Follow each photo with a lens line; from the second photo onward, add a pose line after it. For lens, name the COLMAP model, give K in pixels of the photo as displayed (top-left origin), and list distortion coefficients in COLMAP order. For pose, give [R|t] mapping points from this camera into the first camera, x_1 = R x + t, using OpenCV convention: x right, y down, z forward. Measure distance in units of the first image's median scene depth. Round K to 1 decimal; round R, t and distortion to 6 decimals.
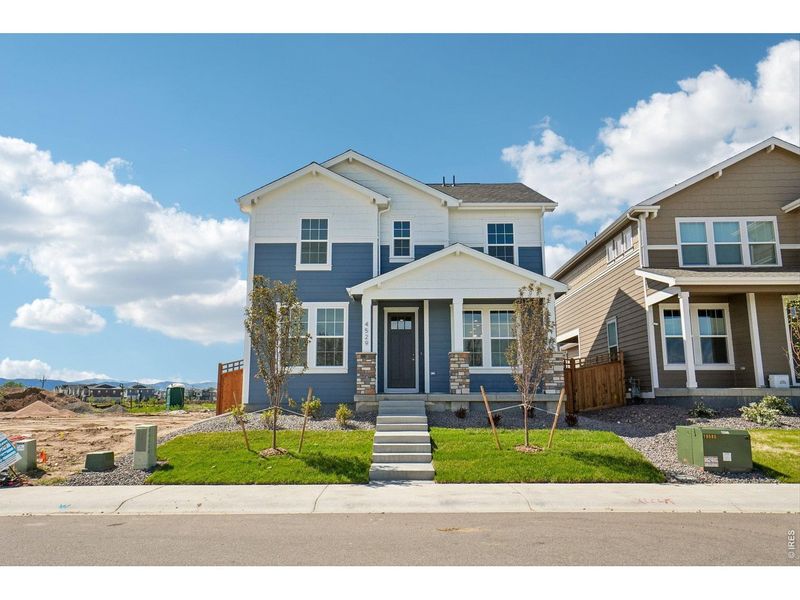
lens RADIAL K [[594.2, 0, 402.0], [0, 594.2, 306.1], [0, 0, 1]] dist [0.040492, -0.000708]
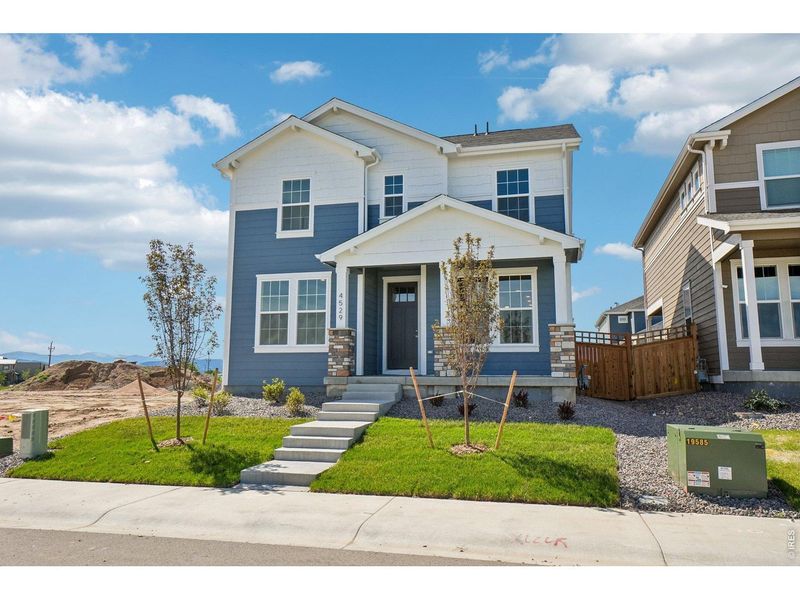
lens RADIAL K [[599.0, 0, 400.0], [0, 599.0, 300.0], [0, 0, 1]] dist [0.036657, 0.005653]
pose [[0.970323, -0.023999, -0.240620, 0.217646], [0.029593, 0.999369, 0.019659, 0.020512], [0.239997, -0.026196, 0.970420, 0.160150]]
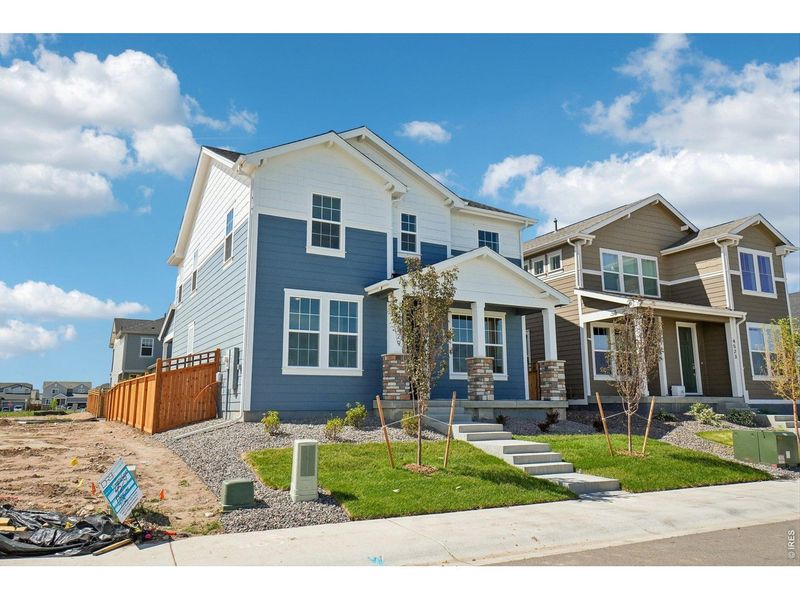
lens RADIAL K [[599.0, 0, 400.0], [0, 599.0, 300.0], [0, 0, 1]] dist [0.036657, 0.005653]
pose [[0.871185, 0.086043, 0.483355, -0.465492], [-0.077034, 0.996285, -0.038507, 0.029079], [-0.484873, -0.003688, 0.874577, 0.187201]]
